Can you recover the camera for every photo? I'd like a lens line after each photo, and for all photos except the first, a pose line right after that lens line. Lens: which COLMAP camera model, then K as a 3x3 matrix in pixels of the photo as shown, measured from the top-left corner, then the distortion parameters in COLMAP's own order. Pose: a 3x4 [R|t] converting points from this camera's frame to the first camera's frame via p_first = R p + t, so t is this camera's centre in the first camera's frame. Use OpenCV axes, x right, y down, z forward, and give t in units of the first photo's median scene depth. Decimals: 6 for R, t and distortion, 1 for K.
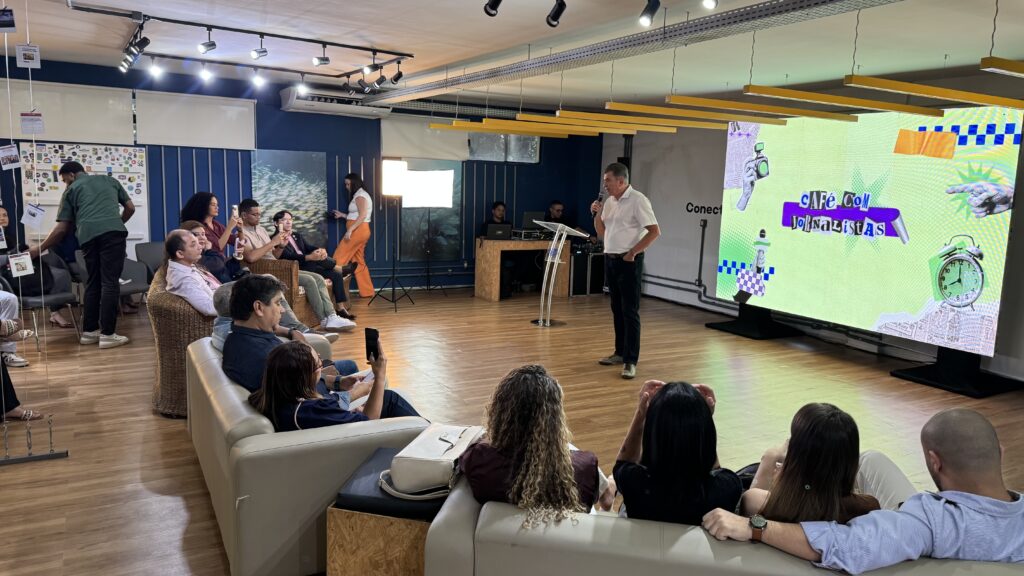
lens RADIAL K [[719.1, 0, 510.8], [0, 719.1, 289.2], [0, 0, 1]] dist [0.087988, -0.113583]
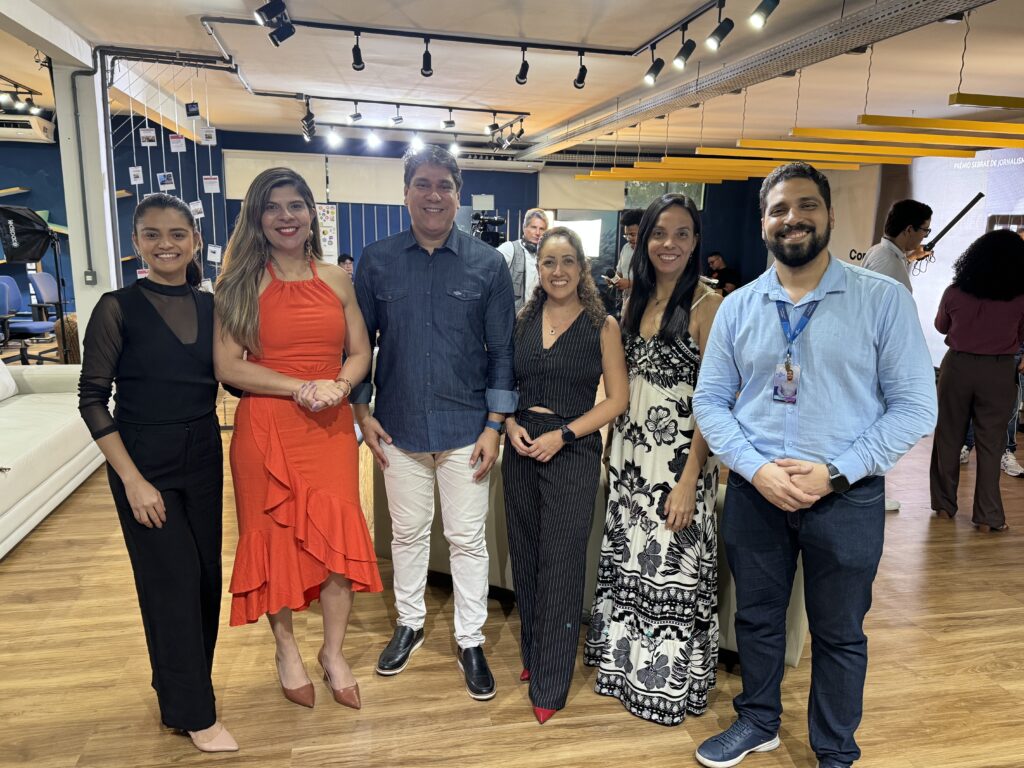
lens RADIAL K [[767.4, 0, 513.2], [0, 767.4, 396.3], [0, 0, 1]] dist [0.058936, -0.074317]
pose [[0.952815, 0.050713, -0.299284, 0.167484], [-0.034616, 0.997667, 0.058846, 0.032089], [0.301570, -0.045710, 0.952348, -0.119384]]
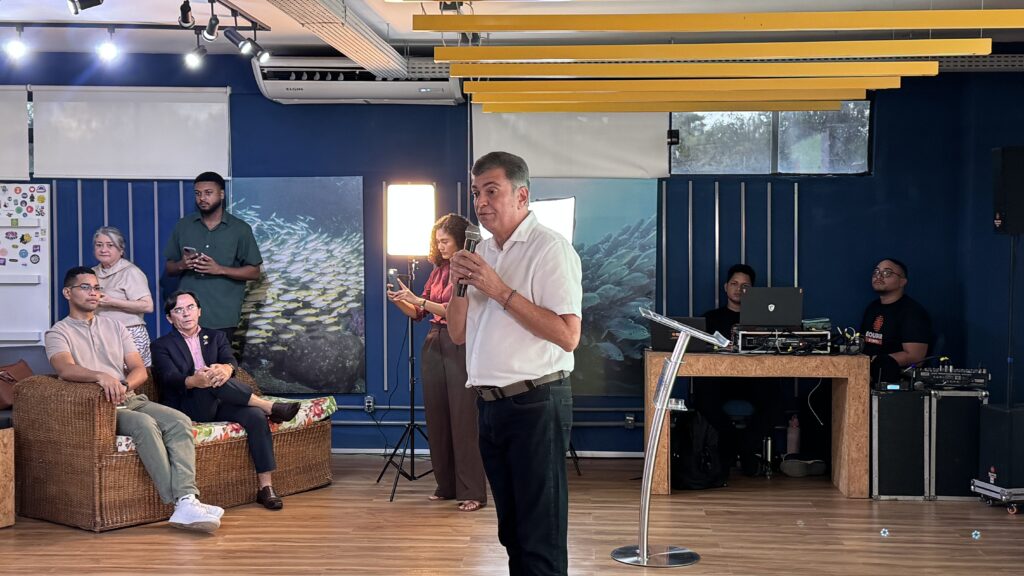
lens RADIAL K [[1437.8, 0, 505.0], [0, 1437.8, 294.3], [0, 0, 1]] dist [0.147388, 0.000000]
pose [[0.837662, -0.005252, -0.546163, 0.450317], [-0.053723, 0.994313, -0.091957, -0.021291], [0.543540, 0.106370, 0.832616, 0.256055]]
